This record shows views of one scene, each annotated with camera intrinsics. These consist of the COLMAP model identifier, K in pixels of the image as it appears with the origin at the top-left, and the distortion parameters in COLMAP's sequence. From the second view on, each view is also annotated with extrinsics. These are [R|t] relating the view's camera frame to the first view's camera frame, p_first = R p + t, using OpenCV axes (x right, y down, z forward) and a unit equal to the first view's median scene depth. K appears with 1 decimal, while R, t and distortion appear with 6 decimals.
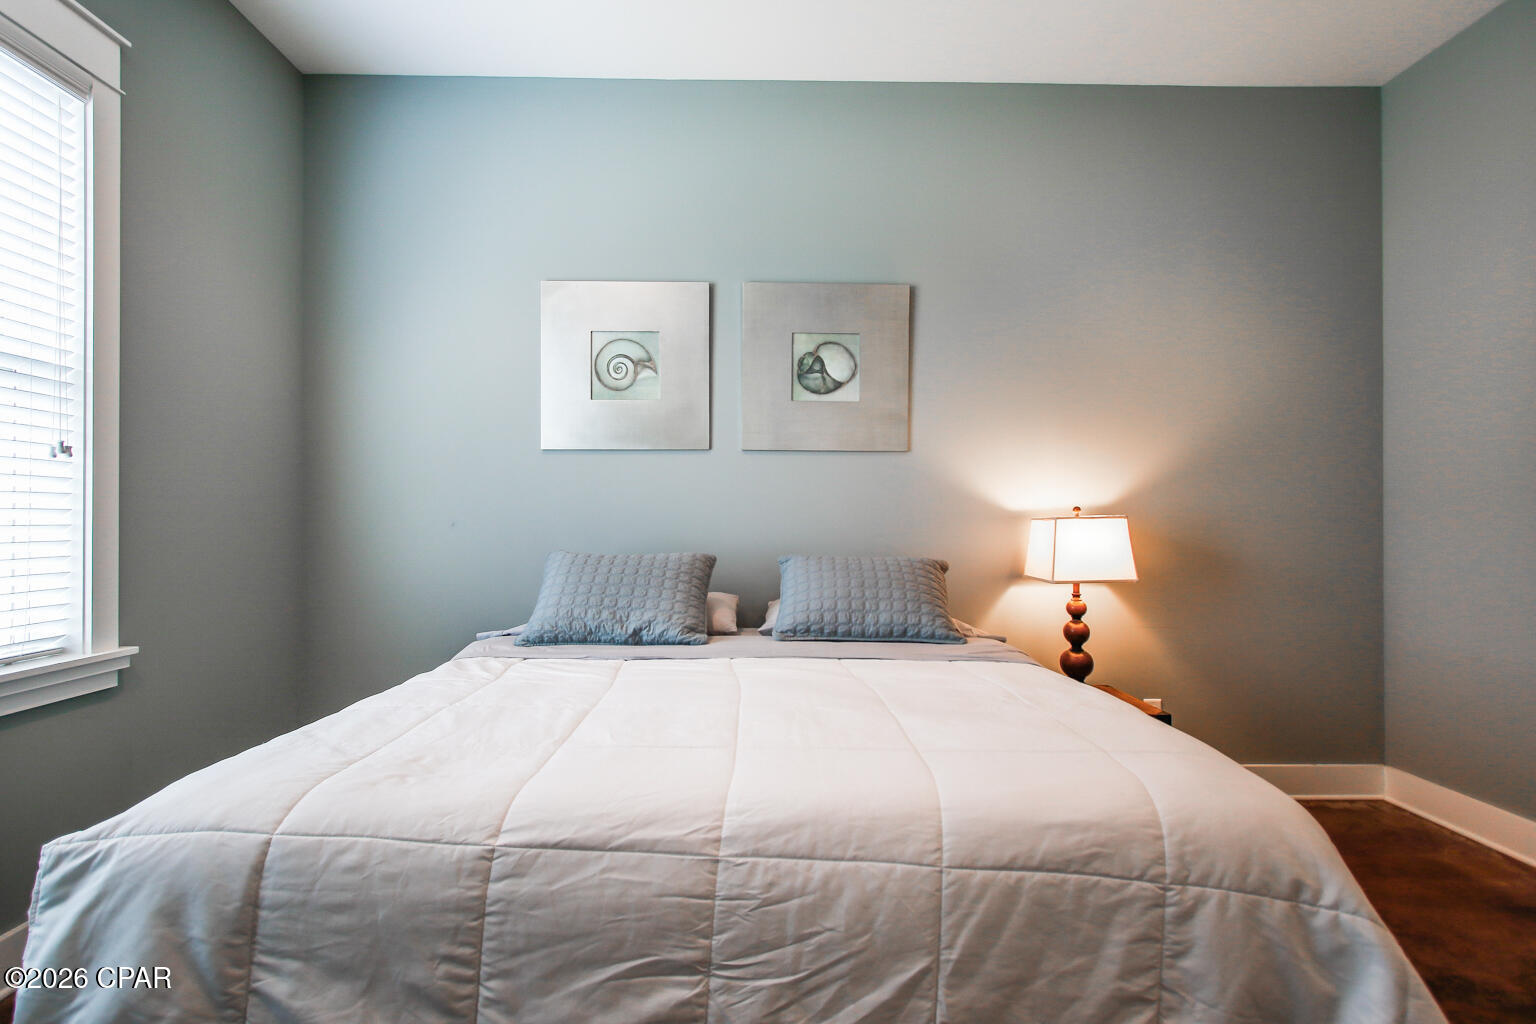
lens RADIAL K [[751.0, 0, 776.6], [0, 751.0, 514.3], [0, 0, 1]] dist [0.001196, -0.000247]
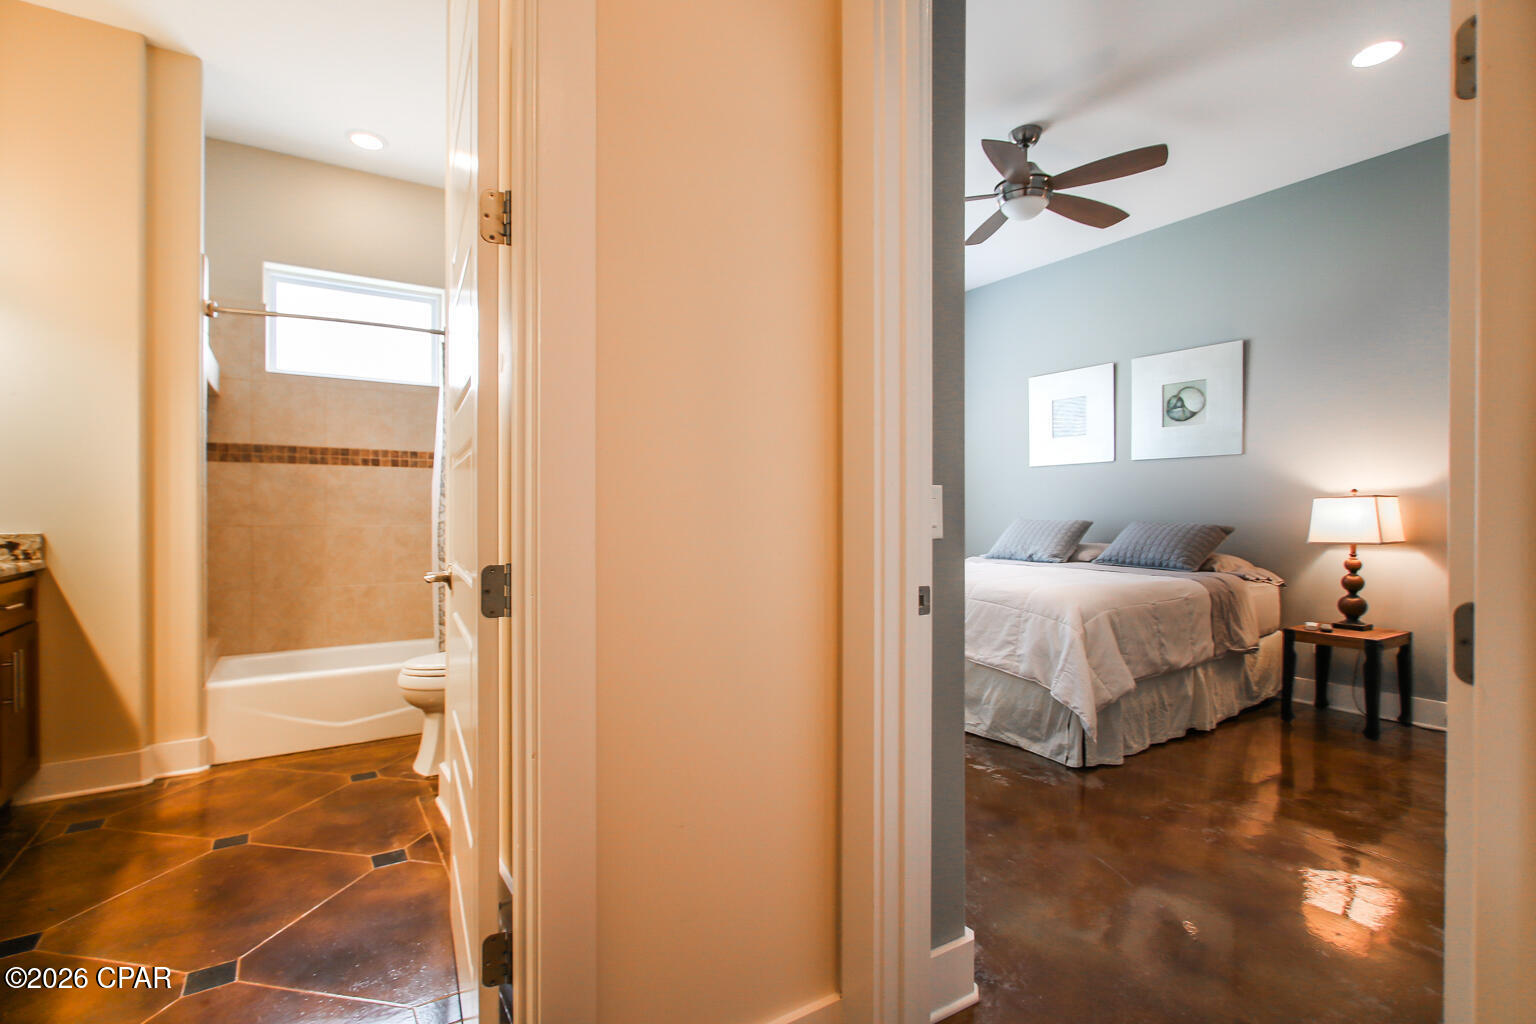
lens RADIAL K [[706.6, 0, 766.5], [0, 706.6, 516.6], [0, 0, 1]] dist [-0.004465, -0.001240]
pose [[0.525612, 0.005054, -0.850710, 1.089882], [0.005267, 0.999944, 0.009194, 0.026565], [0.850708, -0.009313, 0.525556, -0.650637]]
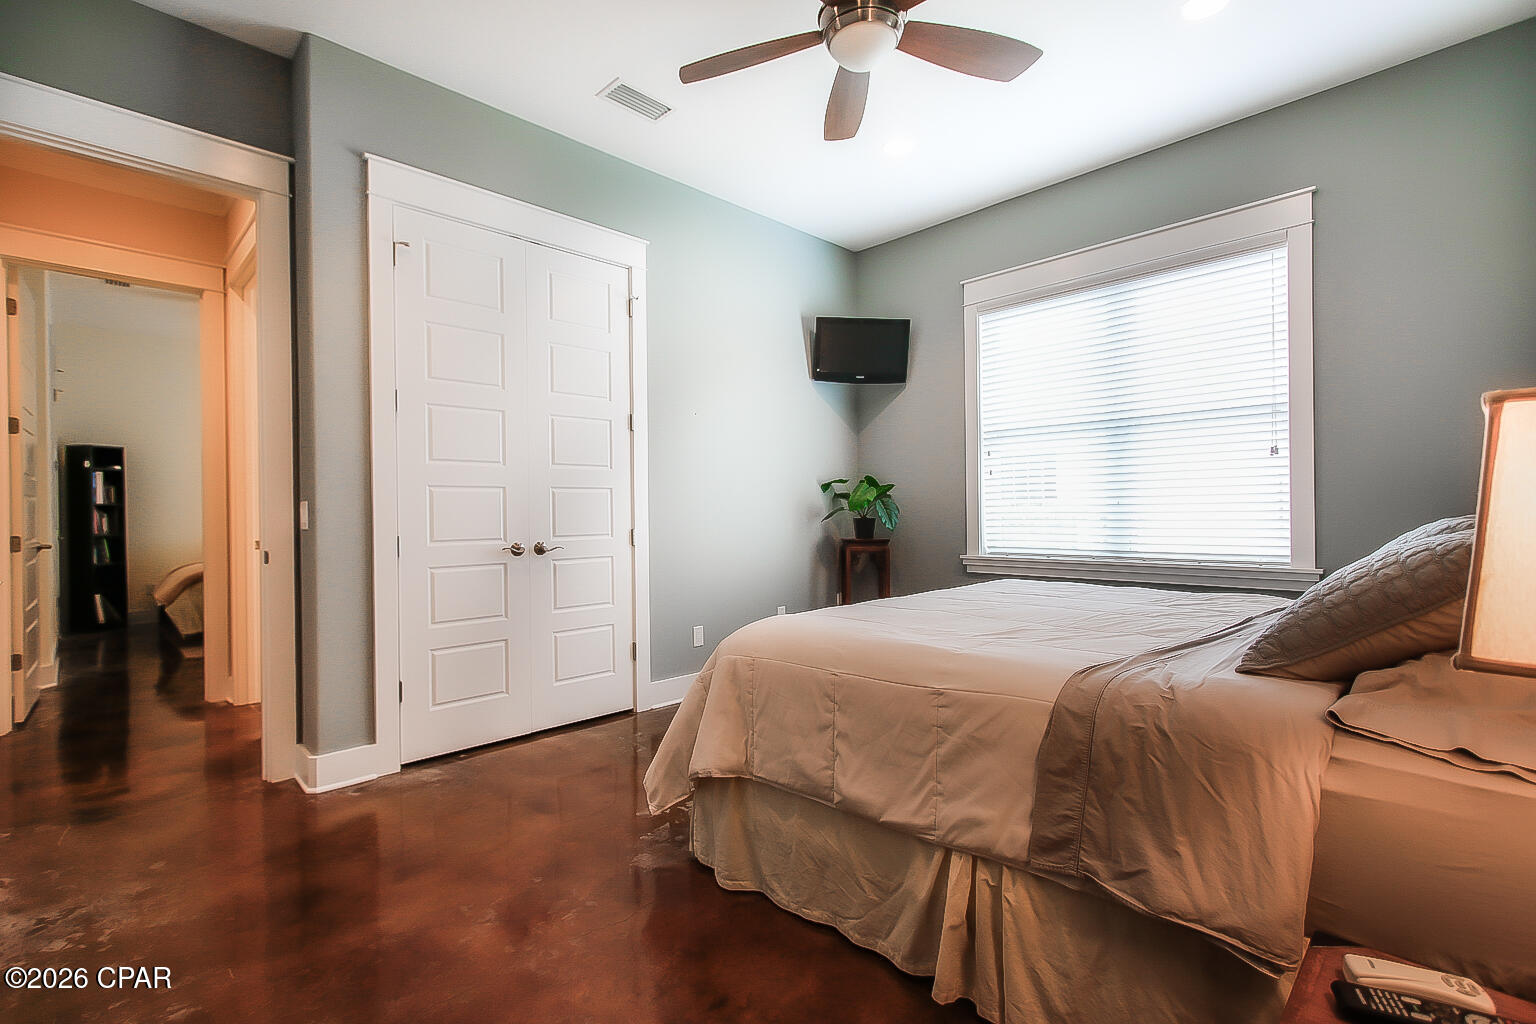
lens RADIAL K [[706.6, 0, 764.3], [0, 706.6, 514.2], [0, 0, 1]] dist [-0.004465, -0.001240]
pose [[-0.722112, 0.008373, -0.691725, 0.900296], [0.015743, 0.999867, -0.004331, 0.044351], [0.691597, -0.014017, -0.722148, 1.127183]]
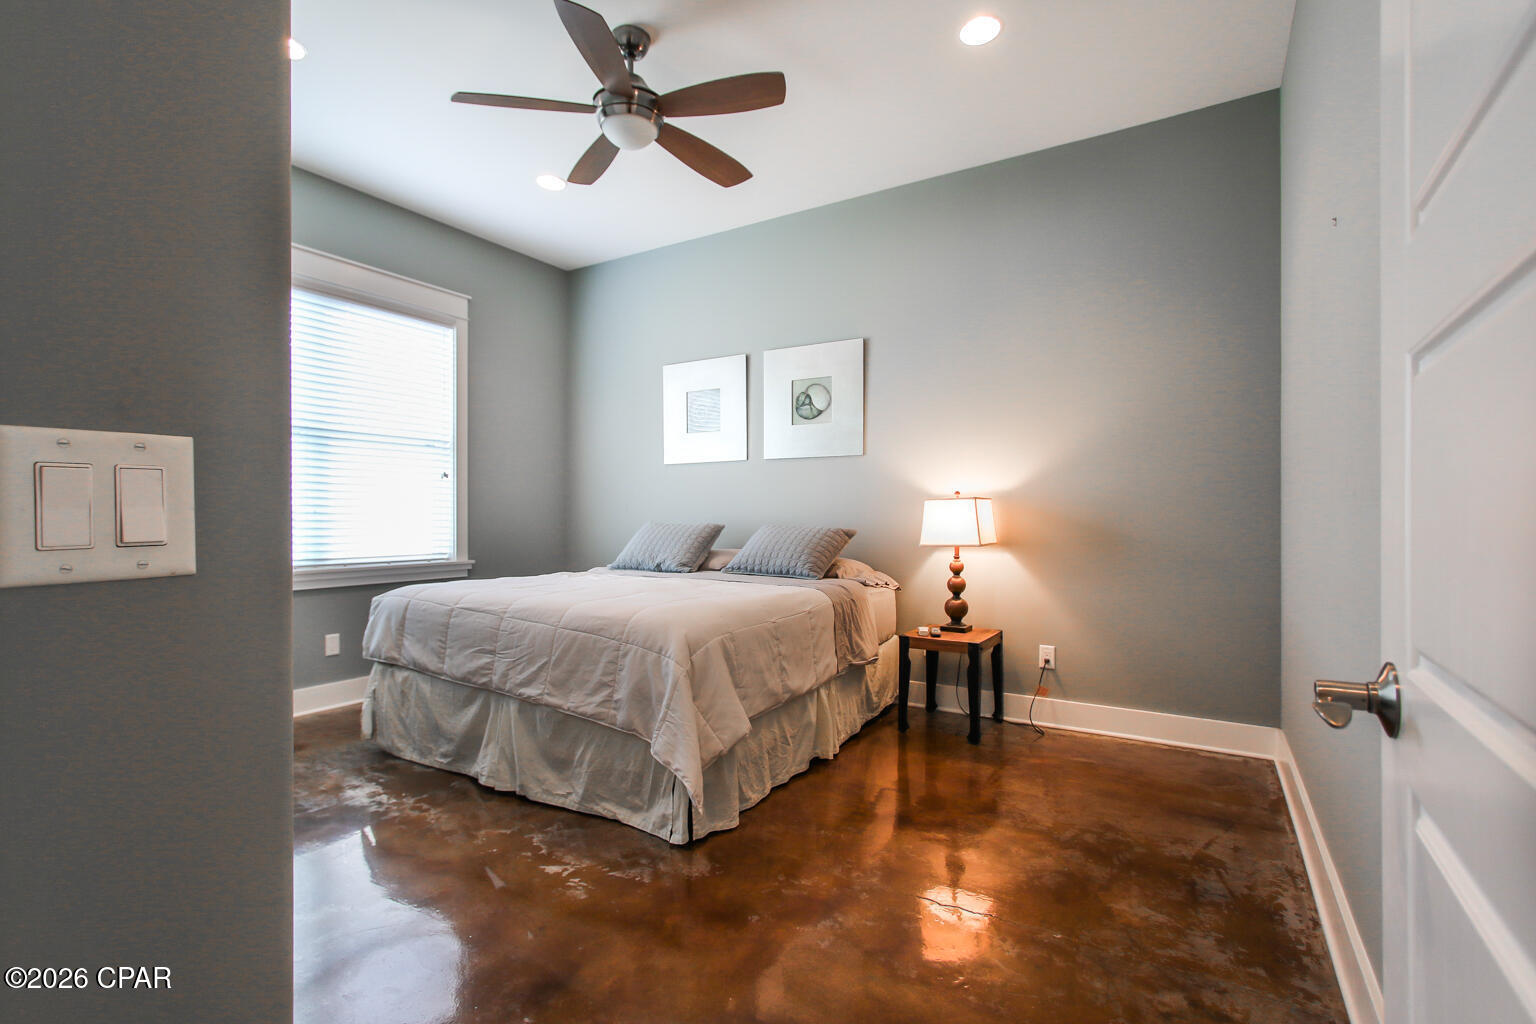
lens RADIAL K [[706.6, 0, 756.7], [0, 706.6, 515.4], [0, 0, 1]] dist [-0.004465, -0.001240]
pose [[0.837413, -0.002175, -0.546566, 0.939536], [0.004672, 0.999984, 0.003178, 0.032861], [0.546550, -0.005215, 0.837410, -0.297295]]
